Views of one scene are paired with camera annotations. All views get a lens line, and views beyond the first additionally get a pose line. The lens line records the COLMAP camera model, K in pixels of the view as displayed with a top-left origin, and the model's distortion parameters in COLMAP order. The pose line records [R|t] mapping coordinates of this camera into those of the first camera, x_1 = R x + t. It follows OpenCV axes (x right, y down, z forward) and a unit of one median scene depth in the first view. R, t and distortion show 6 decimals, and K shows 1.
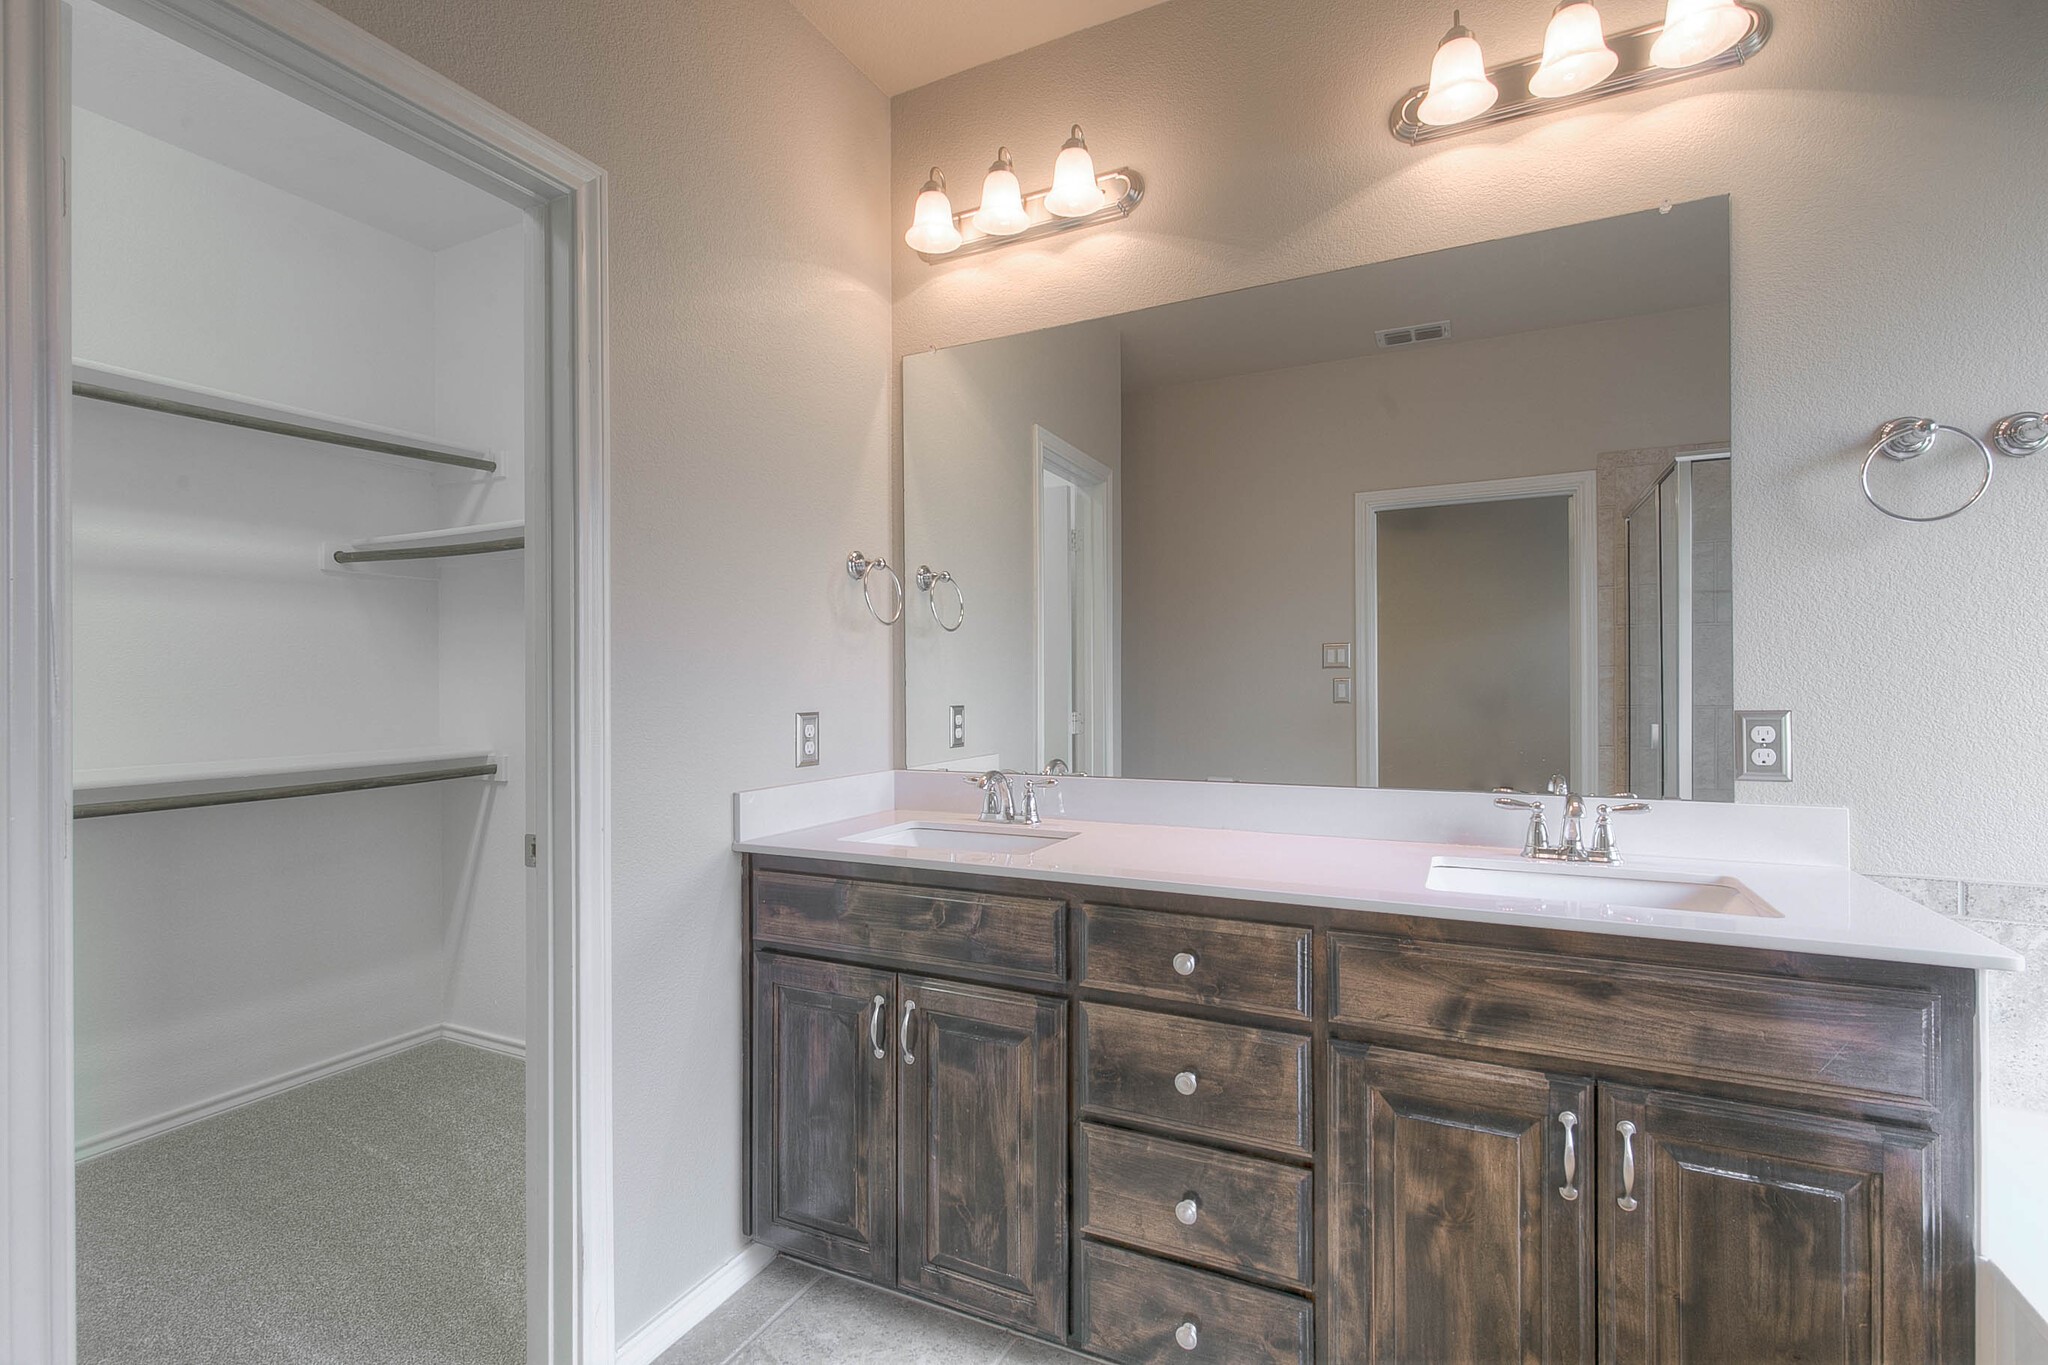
lens RADIAL K [[925.6, 0, 1030.9], [0, 925.6, 685.1], [0, 0, 1]] dist [0.011444, -0.003449]
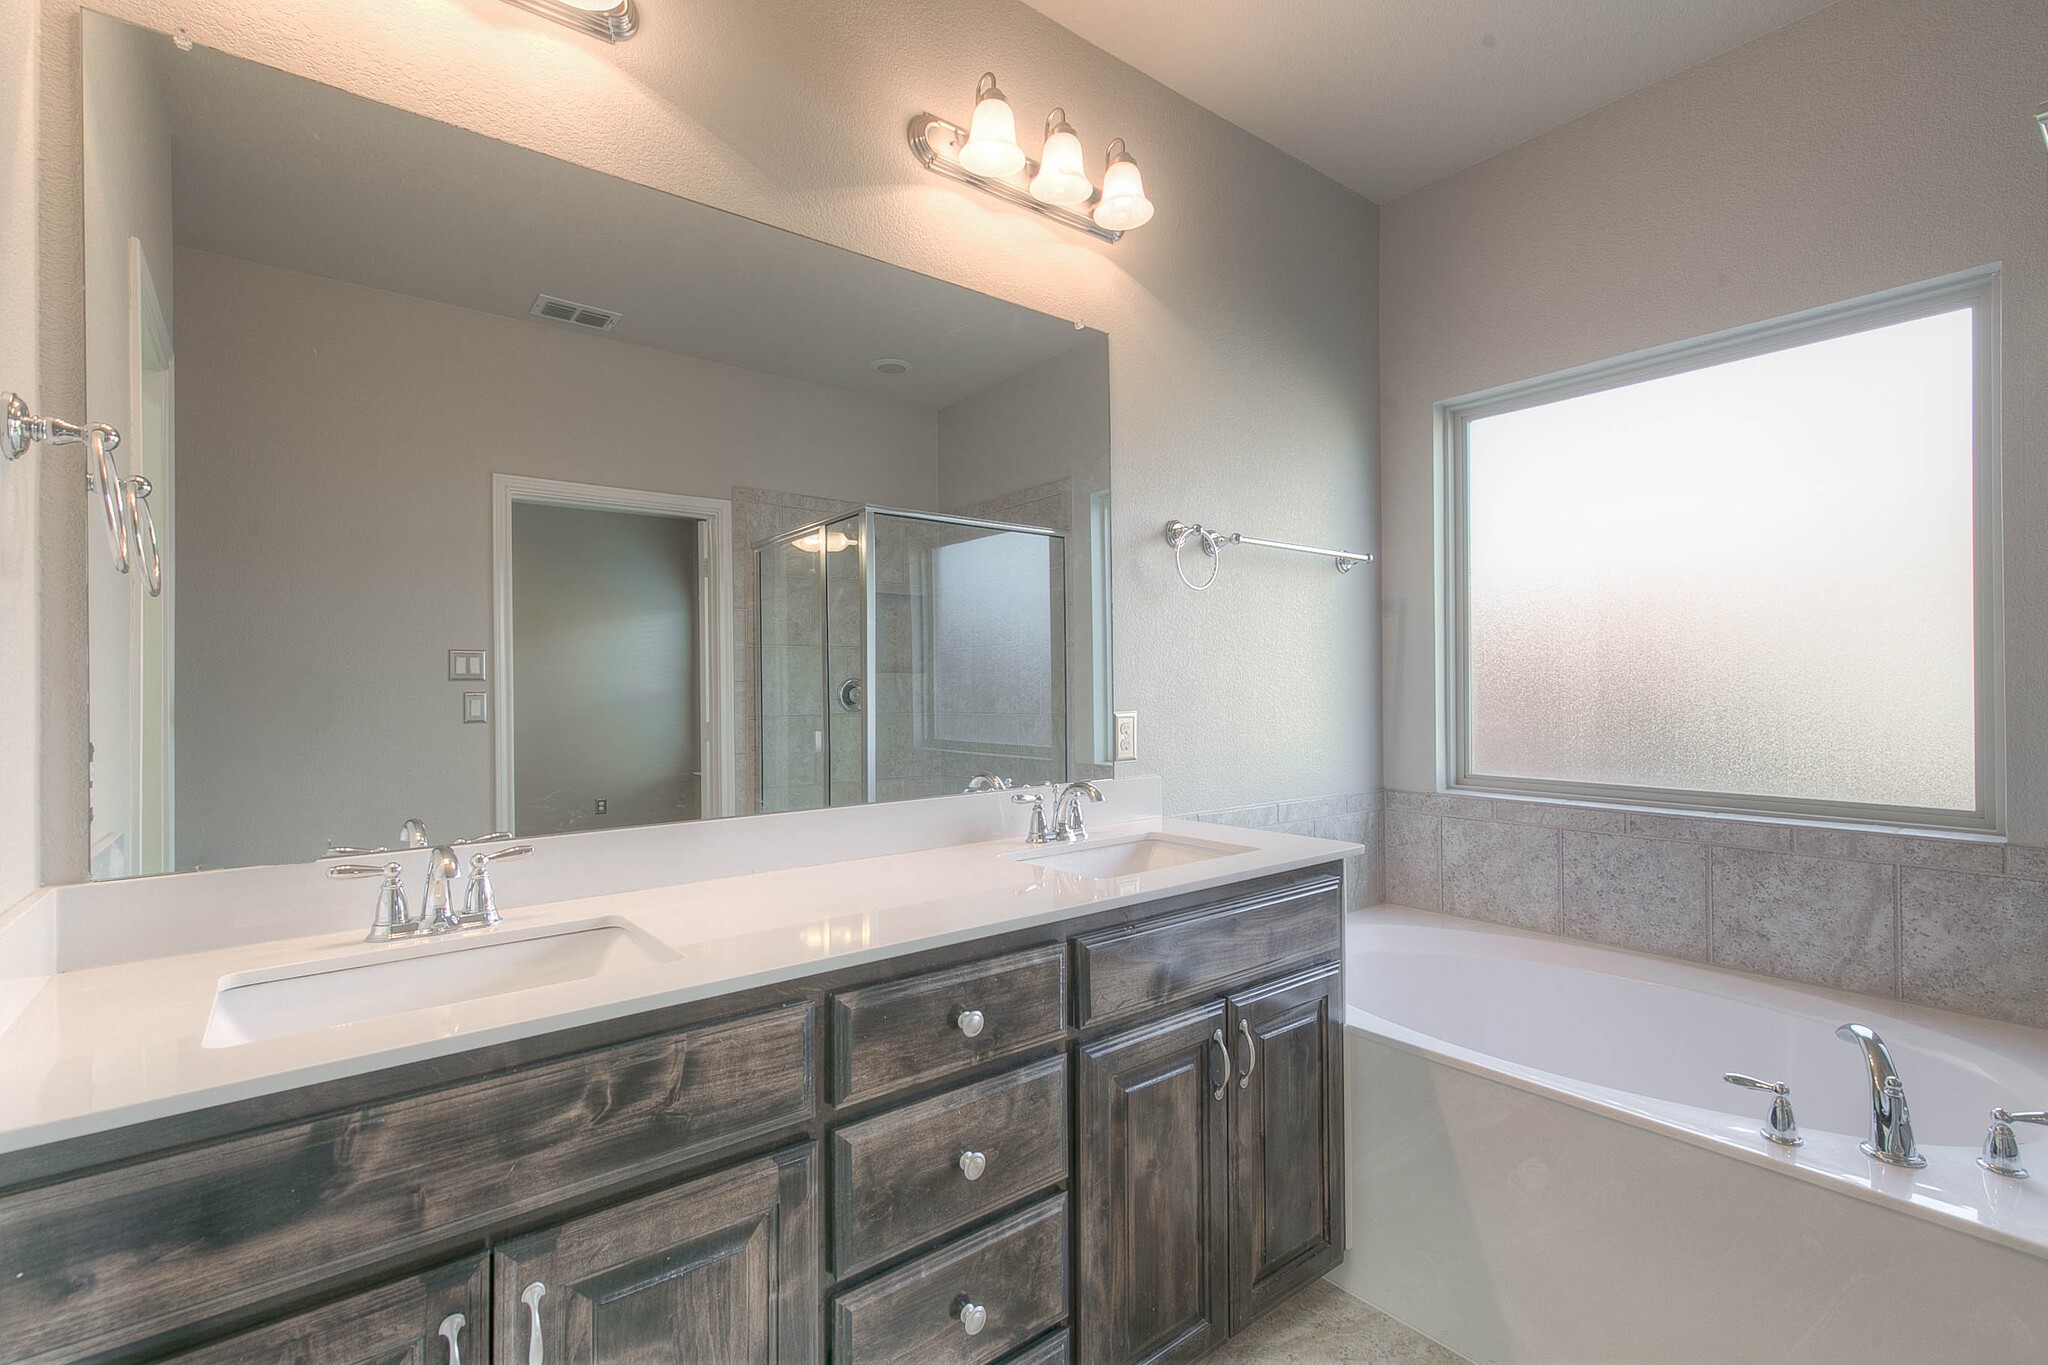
lens RADIAL K [[925.6, 0, 1021.5], [0, 925.6, 684.4], [0, 0, 1]] dist [0.011444, -0.003449]
pose [[0.433664, 0.006870, 0.901049, -0.531702], [0.010547, 0.999864, -0.012700, 0.002225], [-0.901013, 0.015010, 0.433532, 0.540492]]
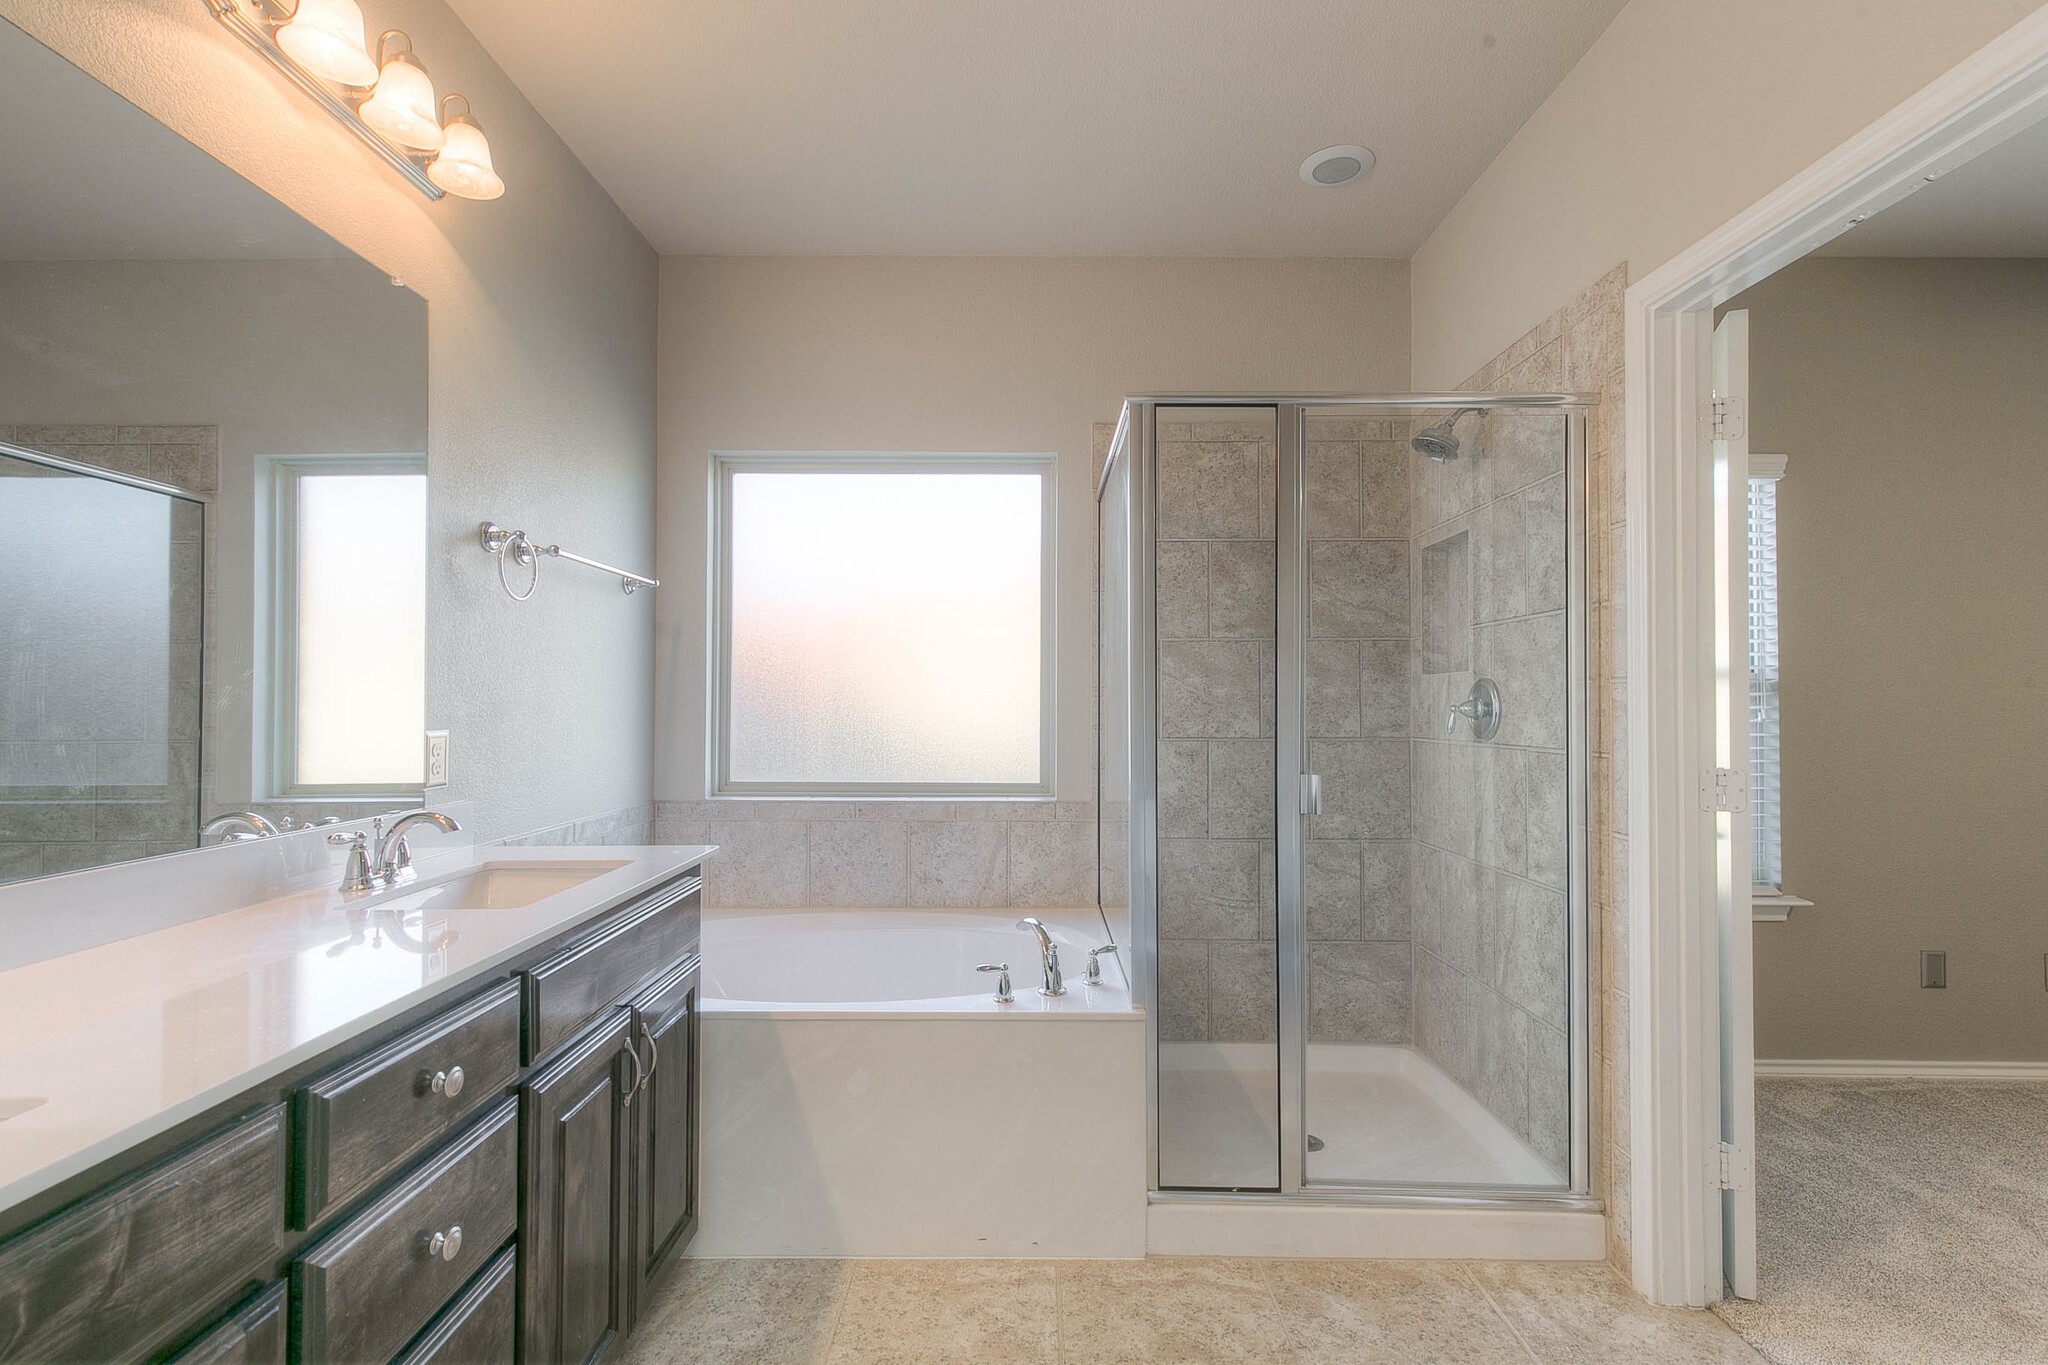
lens RADIAL K [[925.6, 0, 1027.8], [0, 925.6, 685.5], [0, 0, 1]] dist [0.011444, -0.003449]
pose [[-0.435094, 0.022992, 0.900091, -0.661091], [0.007843, 0.999733, -0.021747, 0.000384], [-0.900351, -0.002403, -0.435158, 0.835381]]
